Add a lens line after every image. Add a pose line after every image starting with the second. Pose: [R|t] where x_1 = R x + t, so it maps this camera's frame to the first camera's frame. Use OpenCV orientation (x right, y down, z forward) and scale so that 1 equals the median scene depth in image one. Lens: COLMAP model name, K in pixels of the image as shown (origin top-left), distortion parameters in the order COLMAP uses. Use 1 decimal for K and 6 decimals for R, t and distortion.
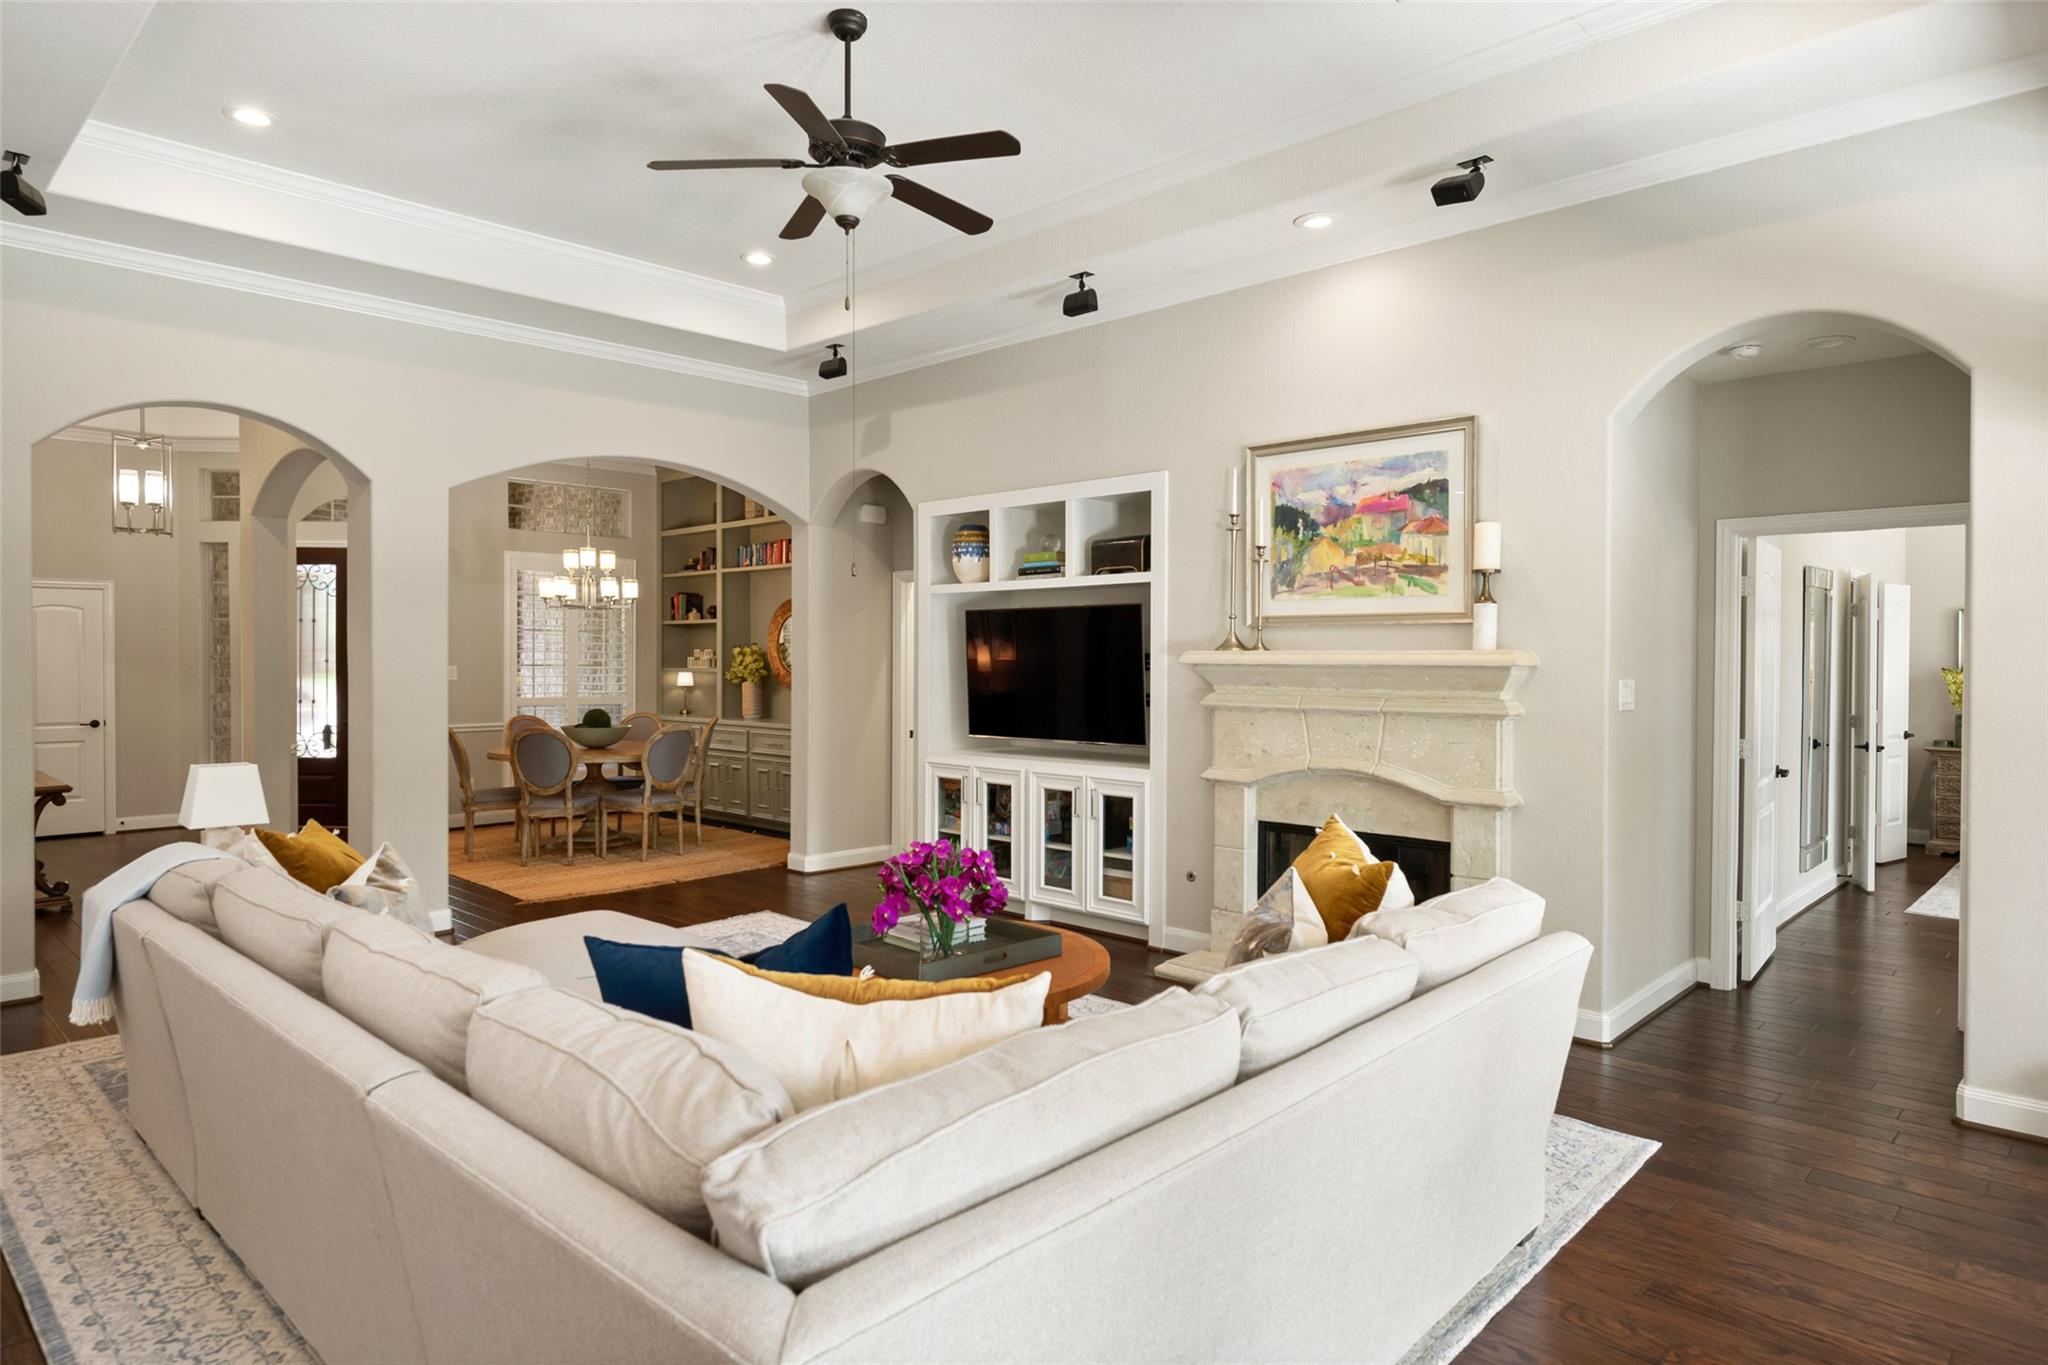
lens RADIAL K [[1196.6, 0, 1024.3], [0, 1196.6, 665.4], [0, 0, 1]] dist [0.004298, 0.001986]
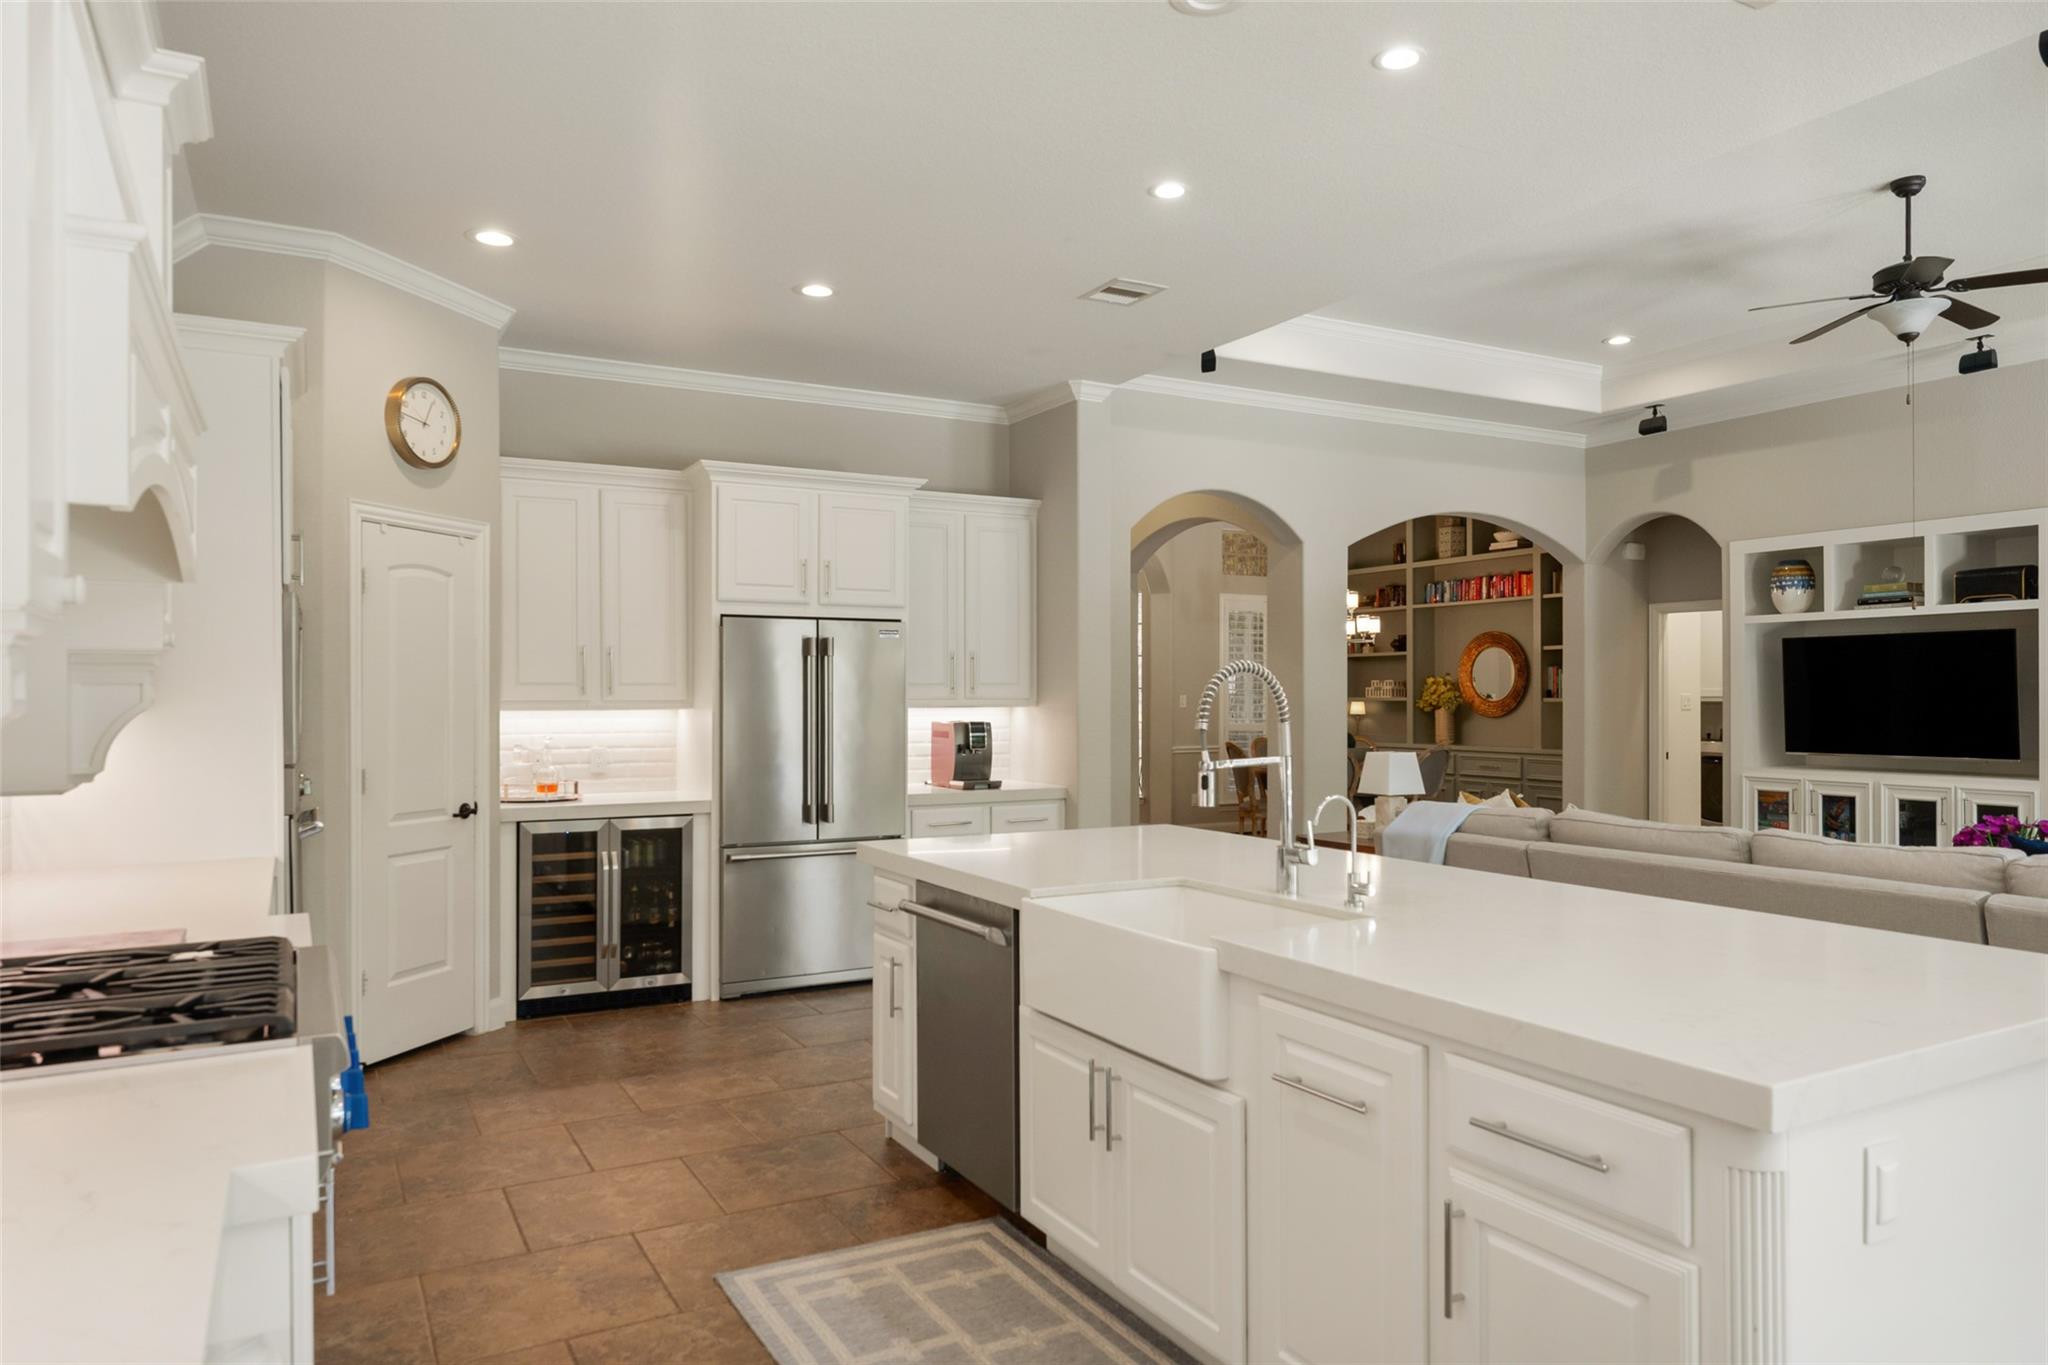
lens RADIAL K [[1312.2, 0, 1022.4], [0, 1312.2, 687.7], [0, 0, 1]] dist [0.003371, 0.000613]
pose [[0.954386, -0.004077, -0.298547, -0.361810], [-0.000164, 0.999899, -0.014179, 0.016642], [0.298575, 0.013581, 0.954290, -0.360368]]
